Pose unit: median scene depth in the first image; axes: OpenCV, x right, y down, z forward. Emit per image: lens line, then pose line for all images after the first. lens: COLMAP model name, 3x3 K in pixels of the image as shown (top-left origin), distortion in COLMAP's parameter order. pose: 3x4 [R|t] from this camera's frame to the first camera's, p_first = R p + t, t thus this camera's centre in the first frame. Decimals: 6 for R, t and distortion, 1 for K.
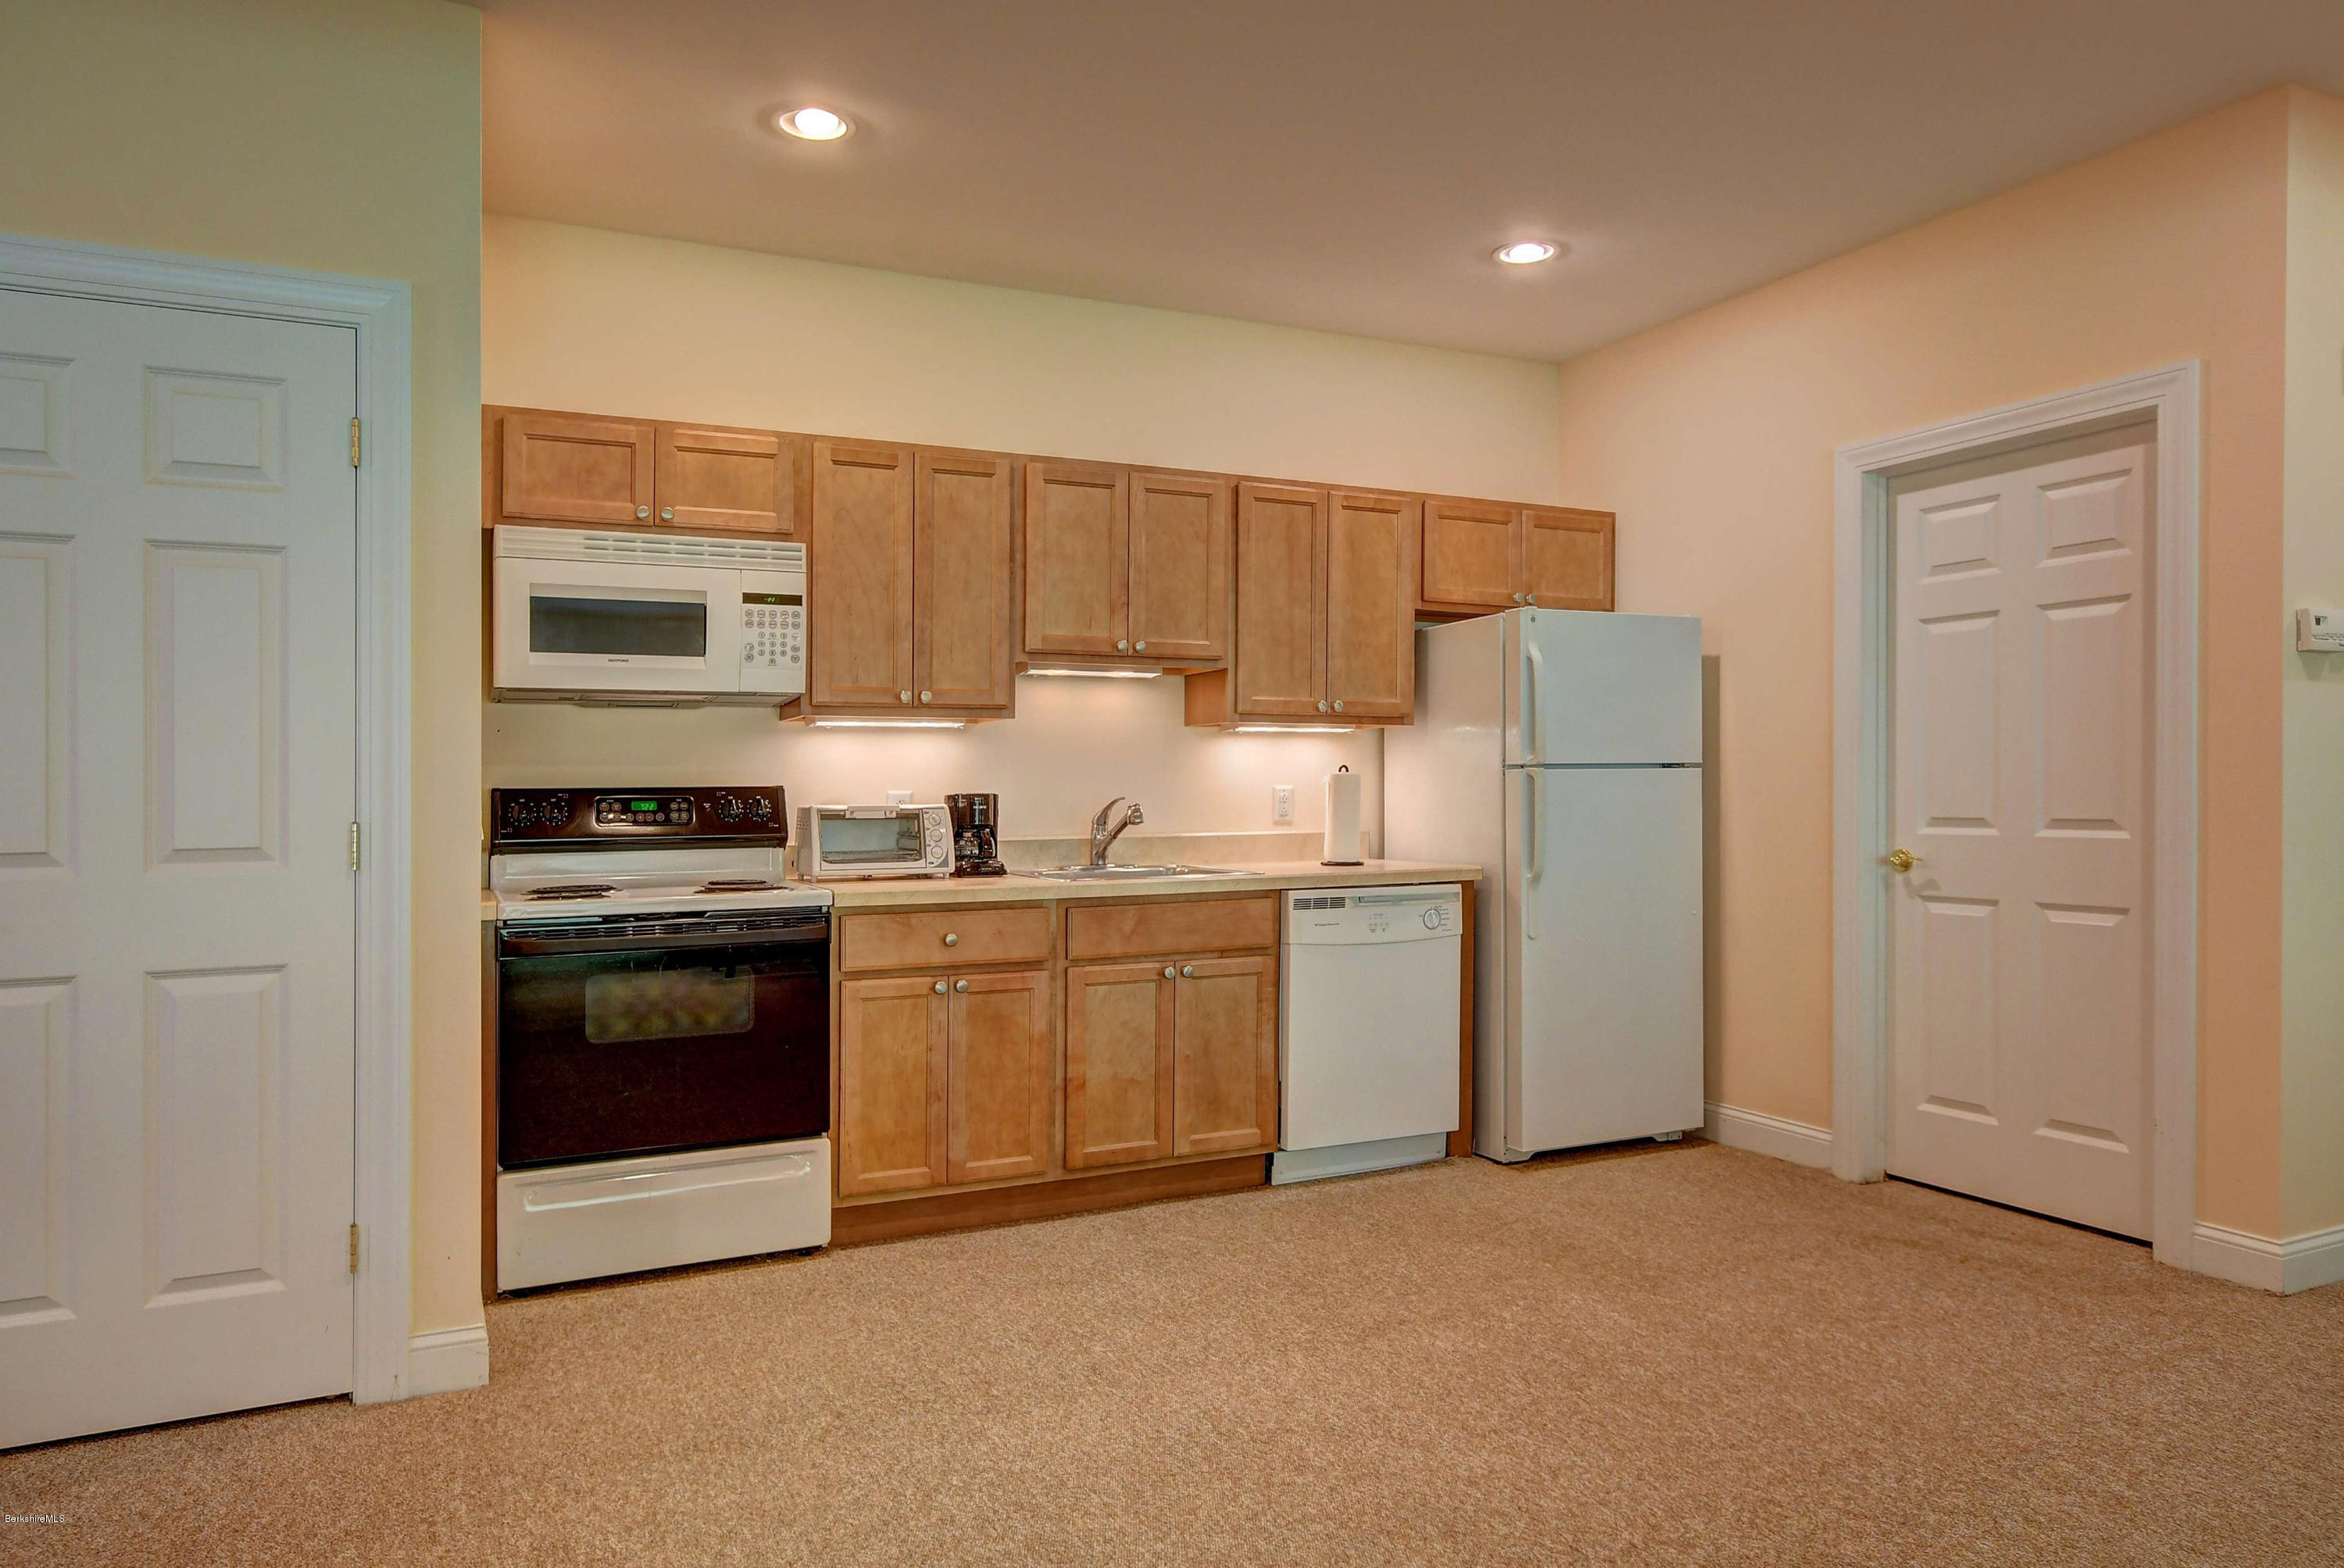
lens RADIAL K [[1551.0, 0, 1172.6], [0, 1551.0, 777.2], [0, 0, 1]] dist [-0.009391, -0.000318]
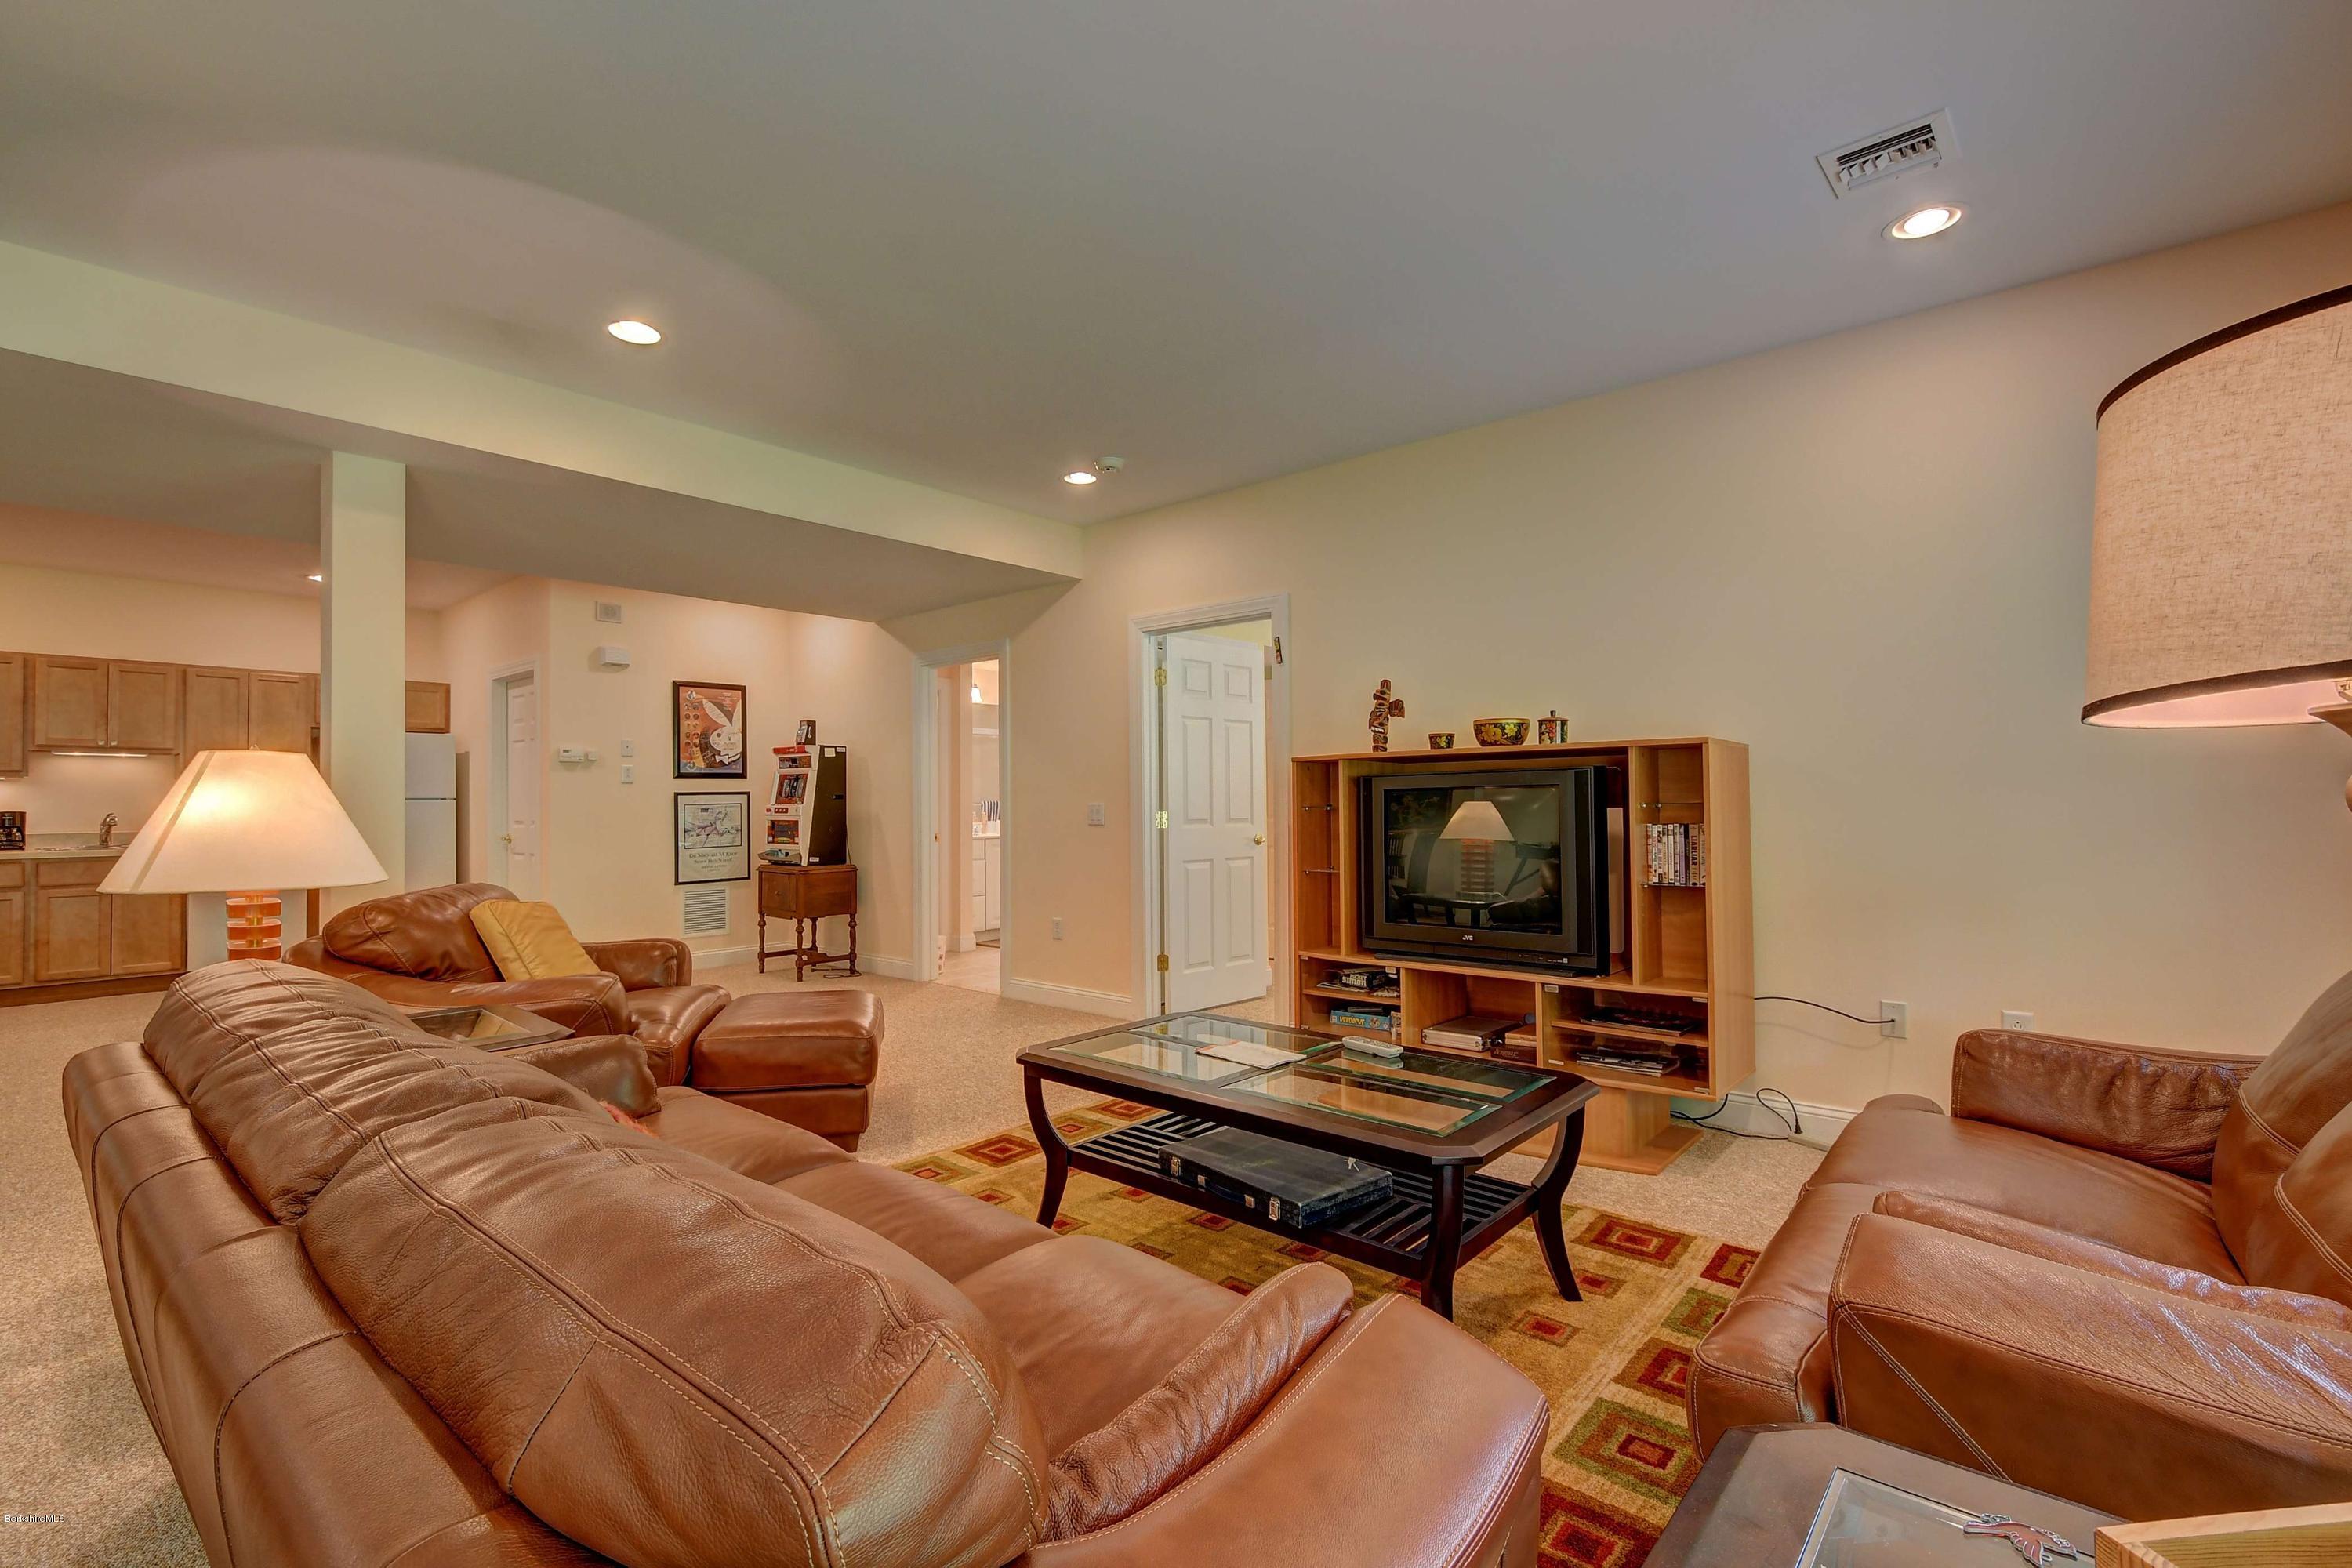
lens RADIAL K [[1048.4, 0, 1196.0], [0, 1048.4, 788.2], [0, 0, 1]] dist [0.001126, -0.005366]
pose [[0.911838, 0.007089, 0.410489, 0.781996], [-0.003859, 0.999955, -0.008697, -0.015370], [-0.410532, 0.006346, 0.911824, -0.976632]]
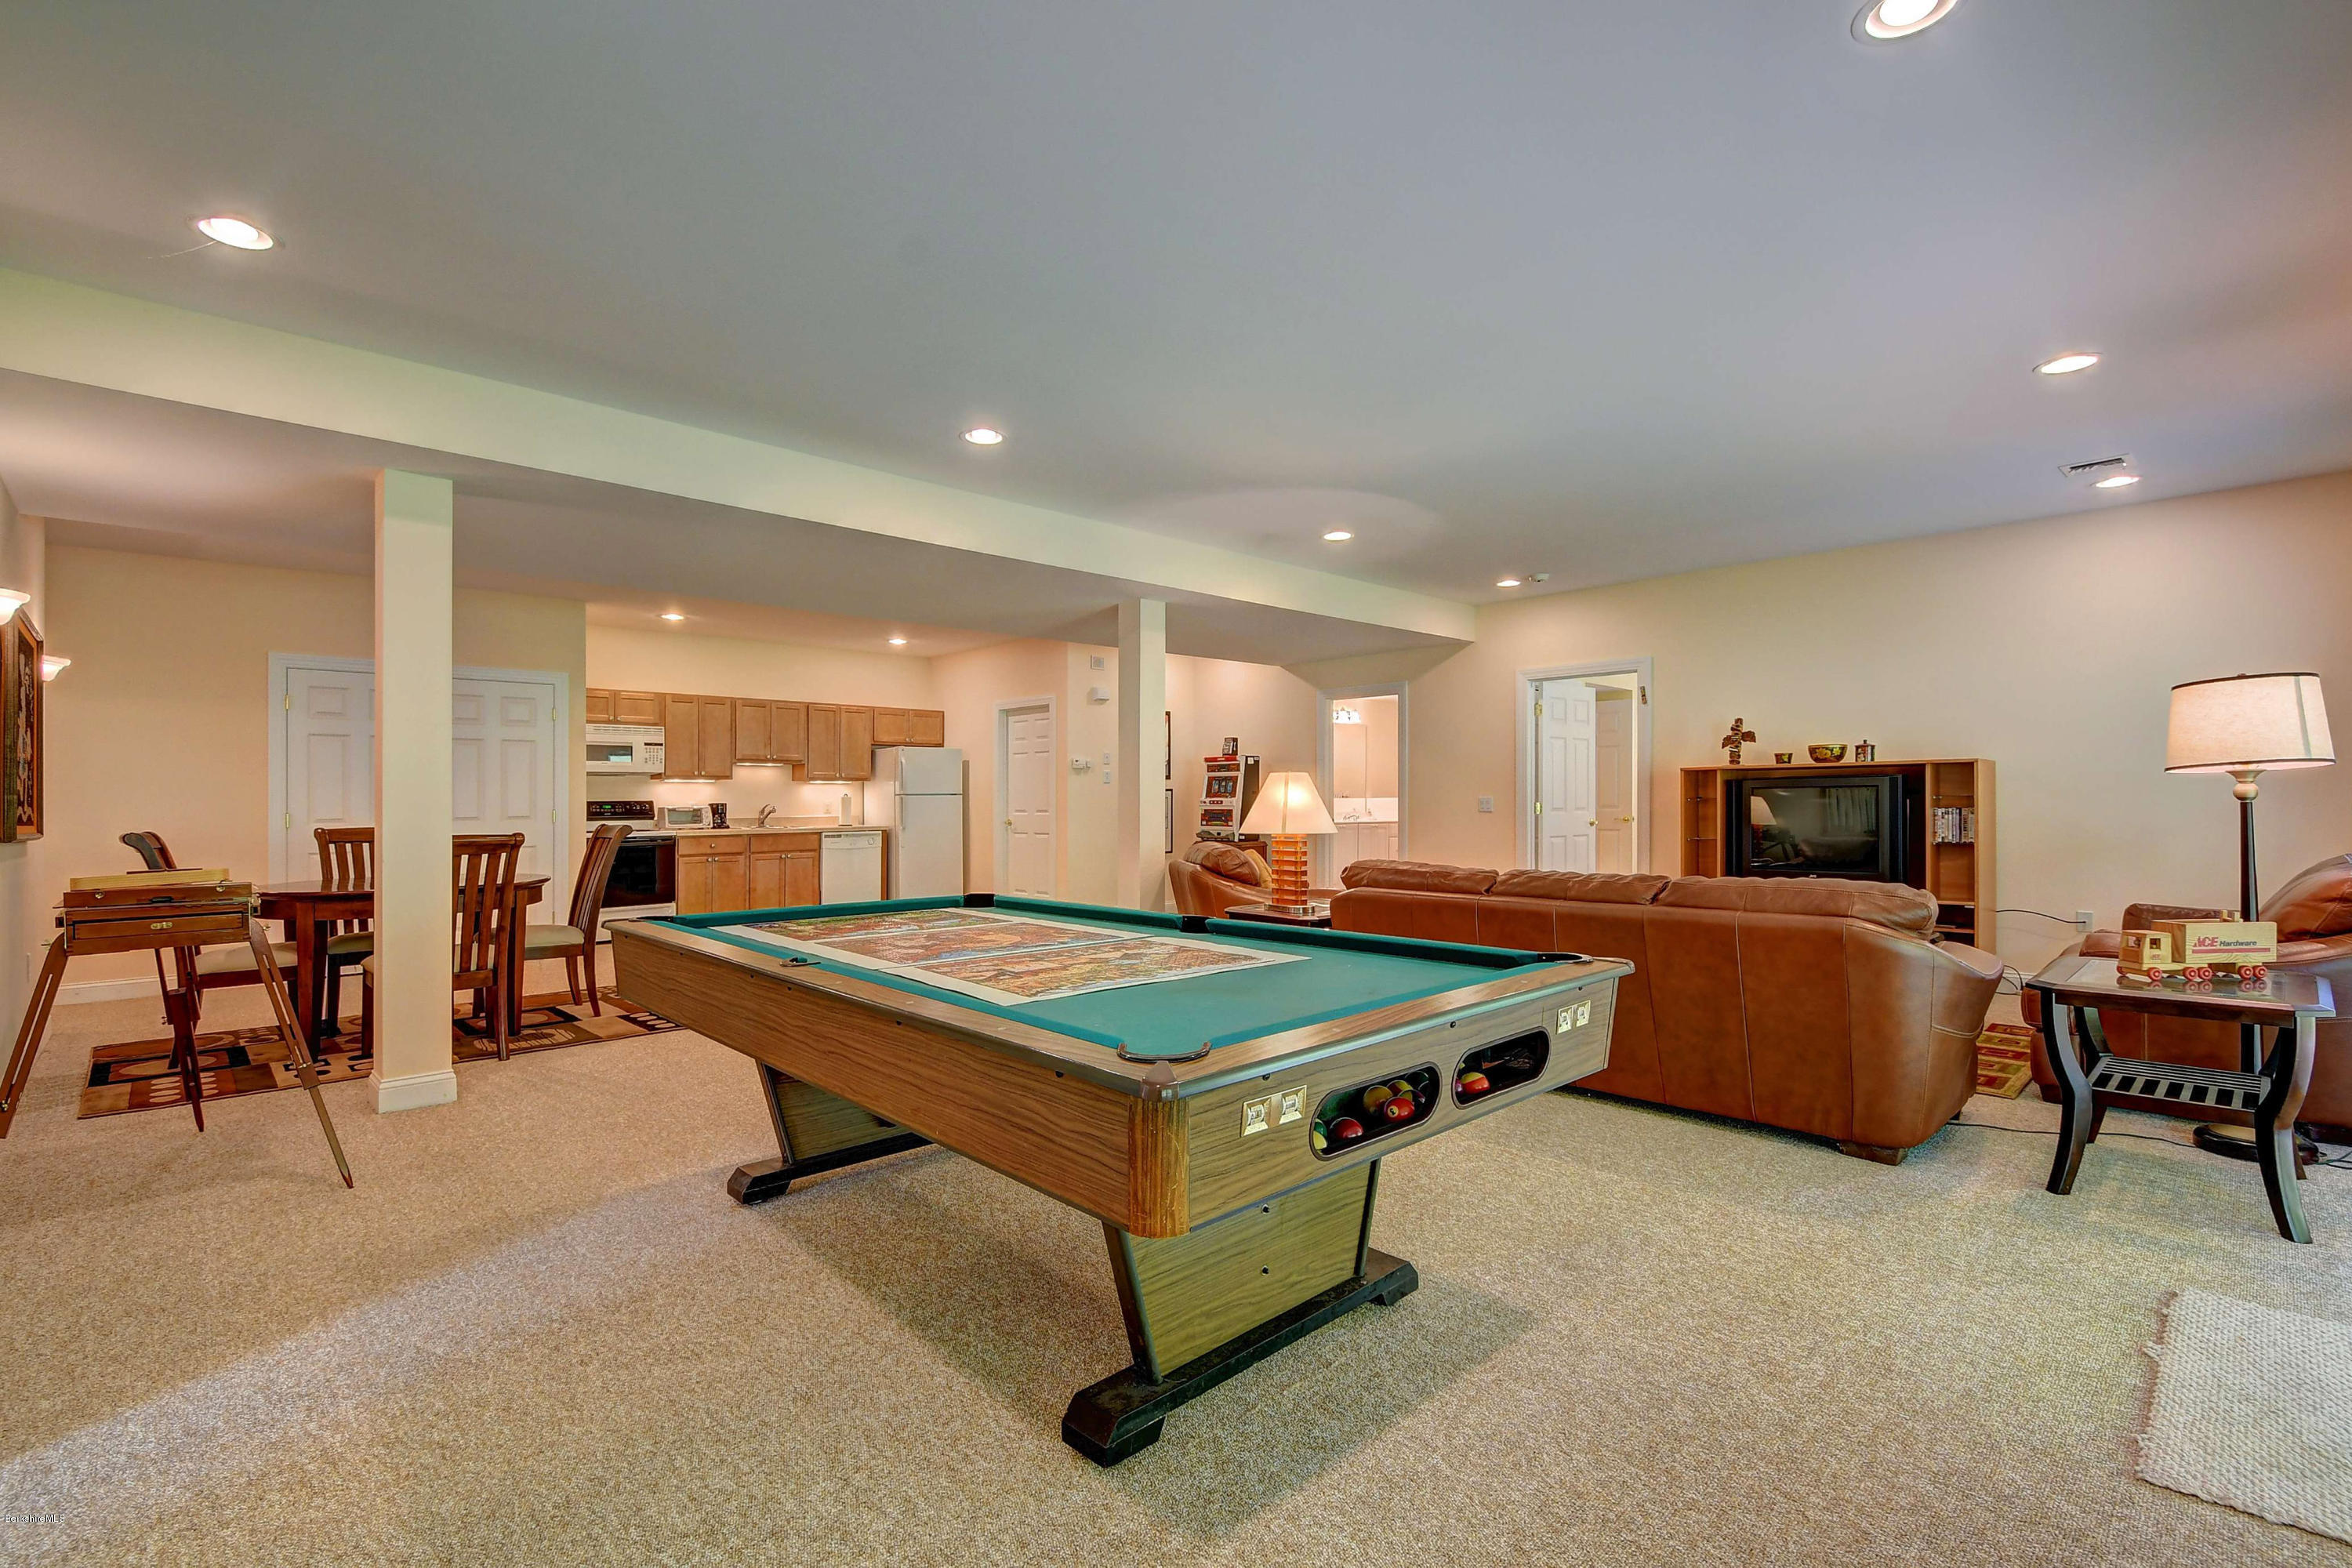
lens RADIAL K [[1048.4, 0, 1190.1], [0, 1048.4, 809.4], [0, 0, 1]] dist [0.001126, -0.005366]
pose [[0.948899, -0.001517, 0.315576, 0.111948], [-0.003536, 0.999875, 0.015438, -0.012692], [-0.315560, -0.015765, 0.948775, -1.357416]]
